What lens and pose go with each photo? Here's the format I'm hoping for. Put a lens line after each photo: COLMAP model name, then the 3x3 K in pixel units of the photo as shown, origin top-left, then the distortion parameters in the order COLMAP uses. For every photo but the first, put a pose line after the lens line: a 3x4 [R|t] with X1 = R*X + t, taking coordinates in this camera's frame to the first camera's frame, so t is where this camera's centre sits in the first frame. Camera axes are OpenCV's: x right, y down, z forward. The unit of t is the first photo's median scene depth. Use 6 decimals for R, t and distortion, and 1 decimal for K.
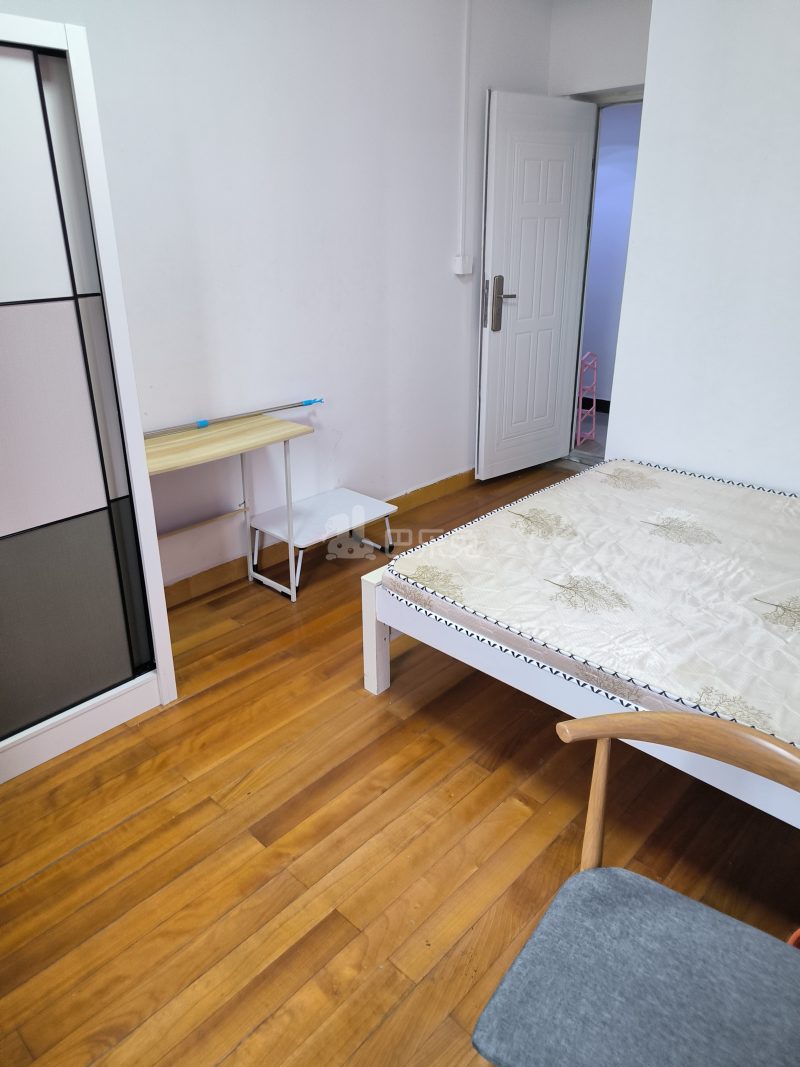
lens RADIAL K [[730.4, 0, 400.9], [0, 730.4, 500.9], [0, 0, 1]] dist [0.039180, -0.043438]
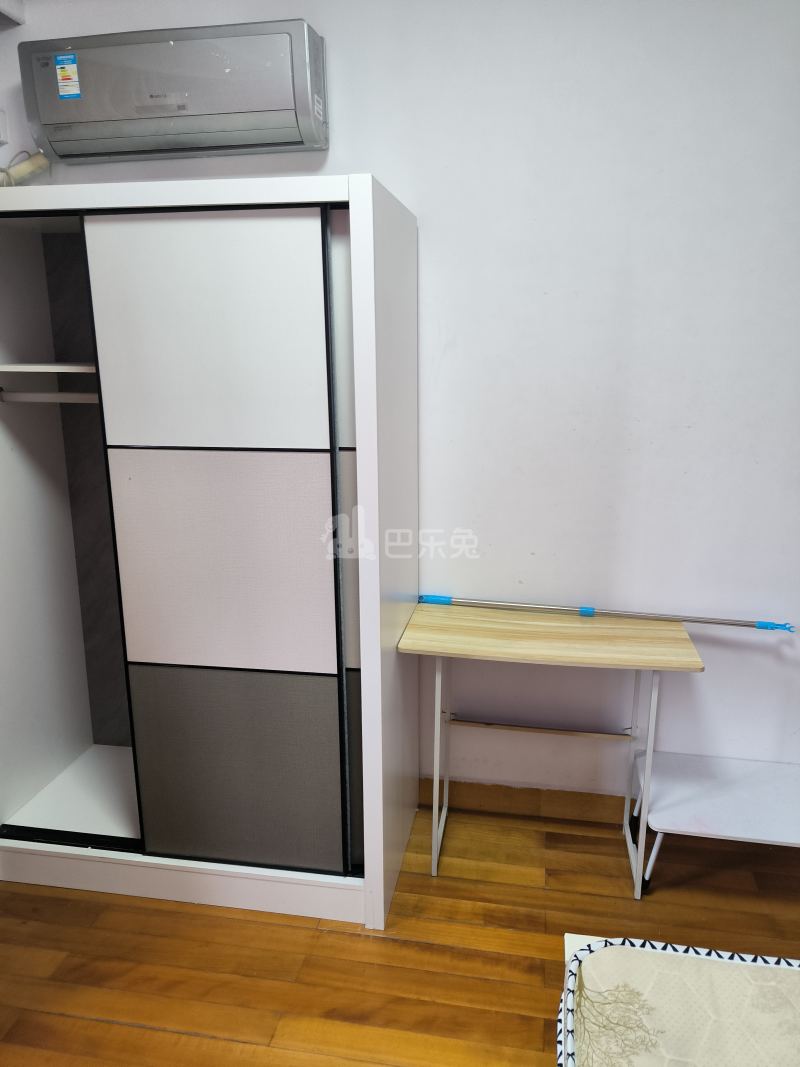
lens RADIAL K [[730.4, 0, 400.9], [0, 730.4, 500.9], [0, 0, 1]] dist [0.039180, -0.043438]
pose [[0.549599, 0.166065, -0.818757, 0.356896], [-0.299748, 0.953987, -0.007716, -0.221469], [0.779803, 0.249662, 0.574088, 0.521471]]
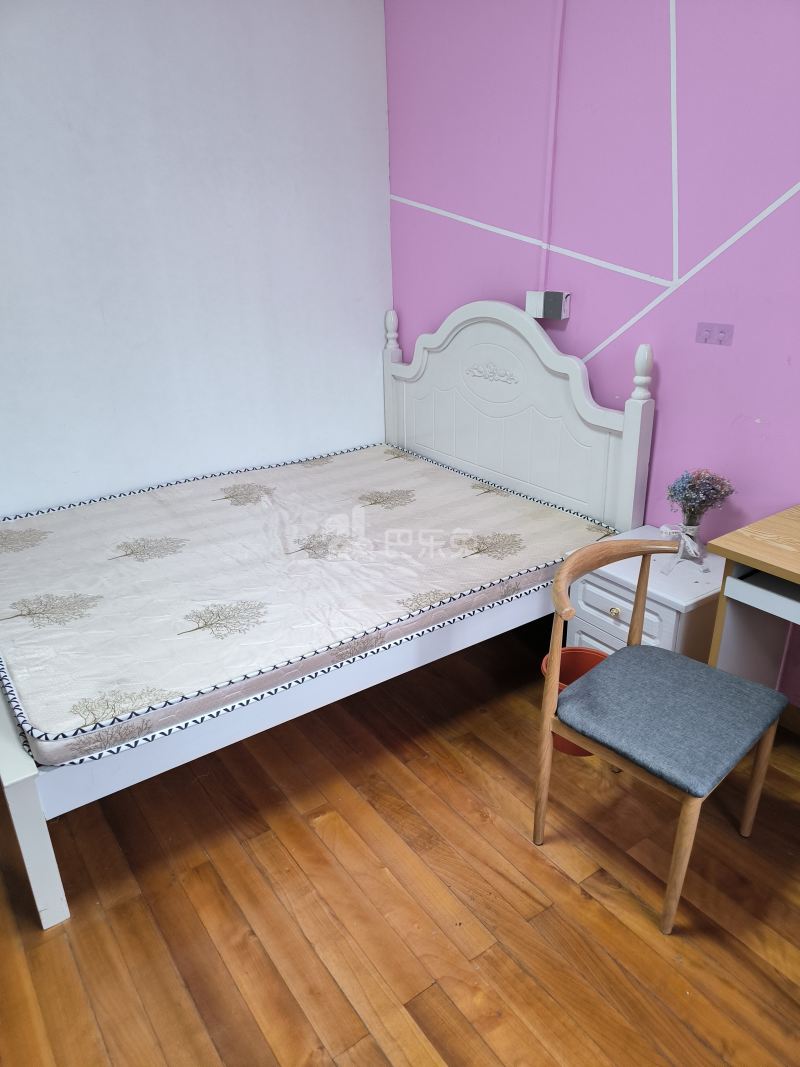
lens RADIAL K [[740.9, 0, 400.0], [0, 740.9, 533.5], [0, 0, 1]] dist [-0.001923, -0.003471]
pose [[0.198258, -0.377734, 0.904439, -0.593732], [0.367797, 0.883997, 0.288574, -0.185799], [-0.908526, 0.275438, 0.314189, 0.485418]]
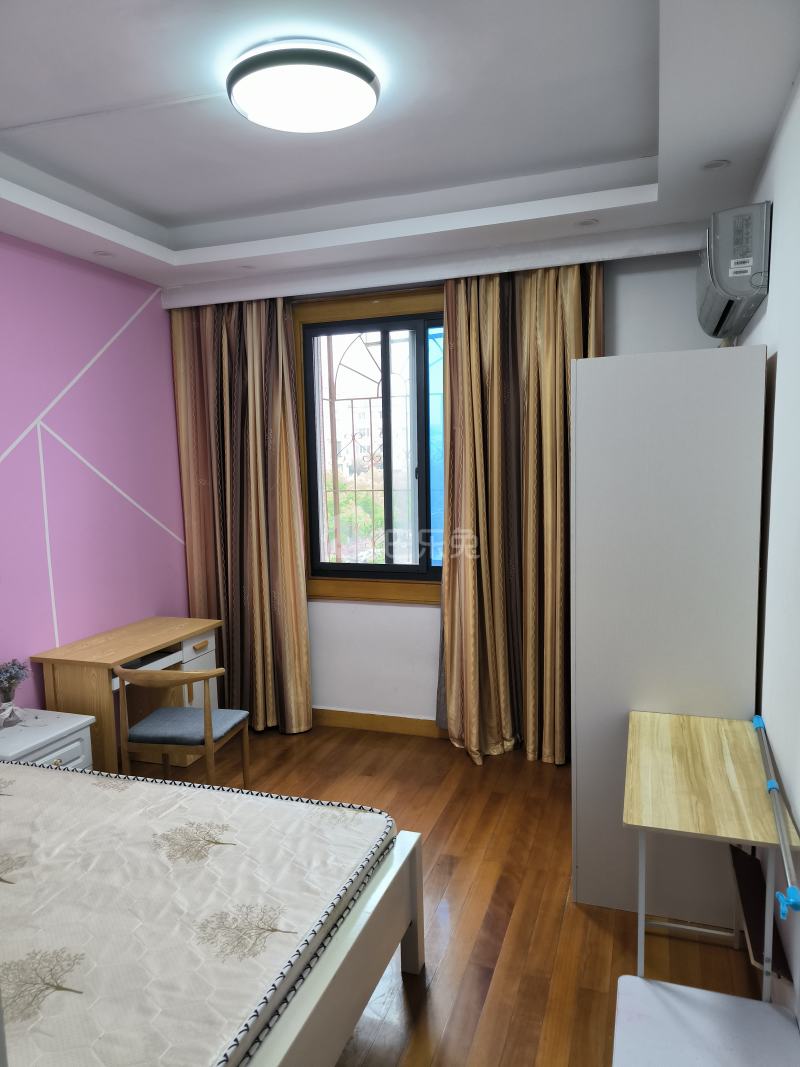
lens RADIAL K [[740.9, 0, 400.0], [0, 740.9, 533.5], [0, 0, 1]] dist [-0.001923, -0.003471]
pose [[-0.912520, 0.066686, -0.403560, 0.408947], [-0.120195, 0.899345, 0.420394, -0.803596], [0.390975, 0.432124, -0.812655, 1.924319]]
